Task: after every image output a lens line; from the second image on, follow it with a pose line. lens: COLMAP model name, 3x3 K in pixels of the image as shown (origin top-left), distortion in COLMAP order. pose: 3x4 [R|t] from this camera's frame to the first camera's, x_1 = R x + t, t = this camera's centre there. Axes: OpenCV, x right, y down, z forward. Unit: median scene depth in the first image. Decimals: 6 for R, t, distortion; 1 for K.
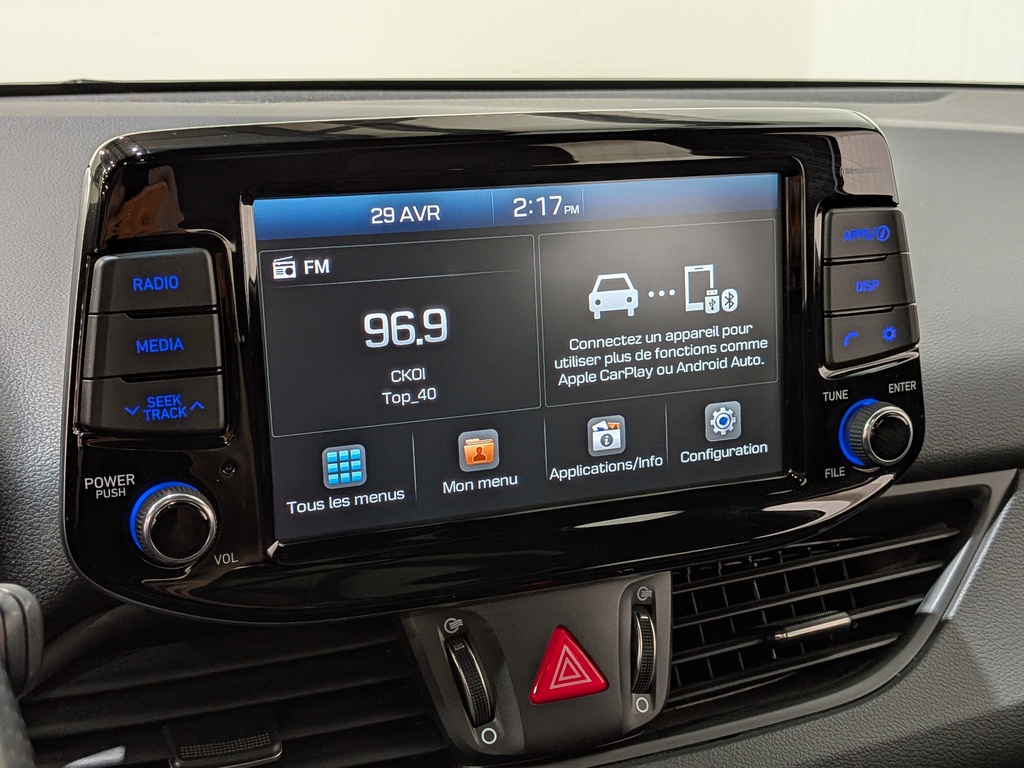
lens RADIAL K [[1495.1, 0, 493.4], [0, 1495.1, 413.5], [0, 0, 1]] dist [0.081089, 0.000000]
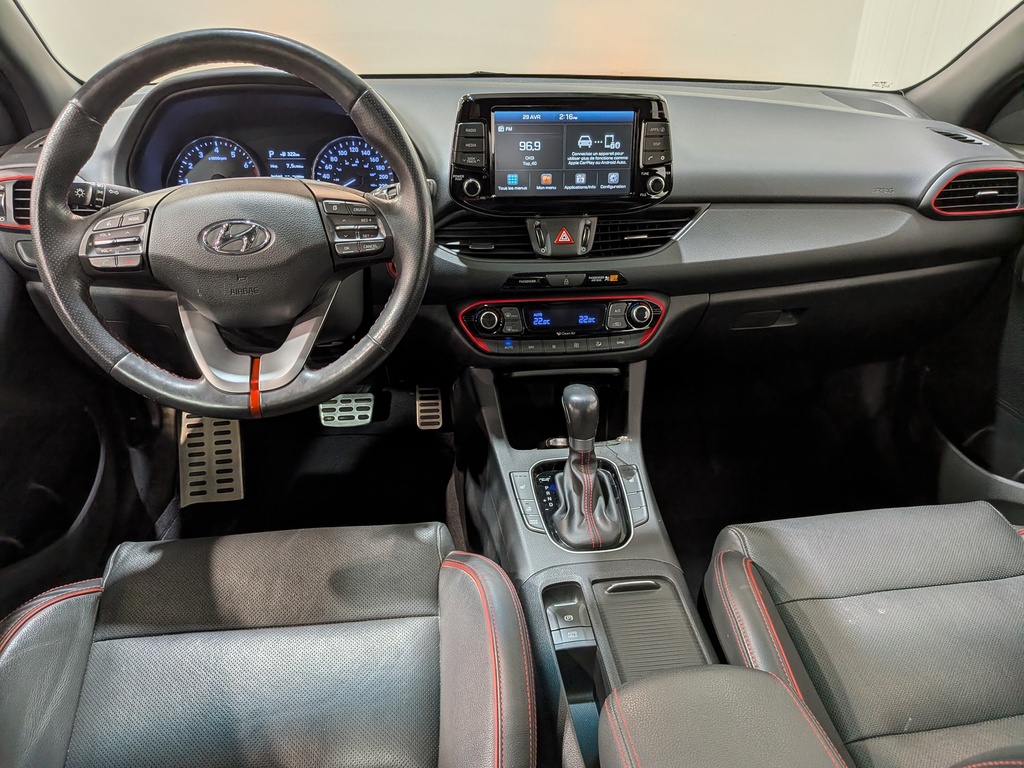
lens RADIAL K [[744.7, 0, 515.7], [0, 744.7, 391.9], [0, 0, 1]] dist [0.058012, -0.104210]
pose [[0.967323, 0.129178, -0.218170, 0.420286], [-0.083261, 0.974601, 0.207894, 0.169670], [0.239485, -0.182936, 0.953510, -1.056857]]
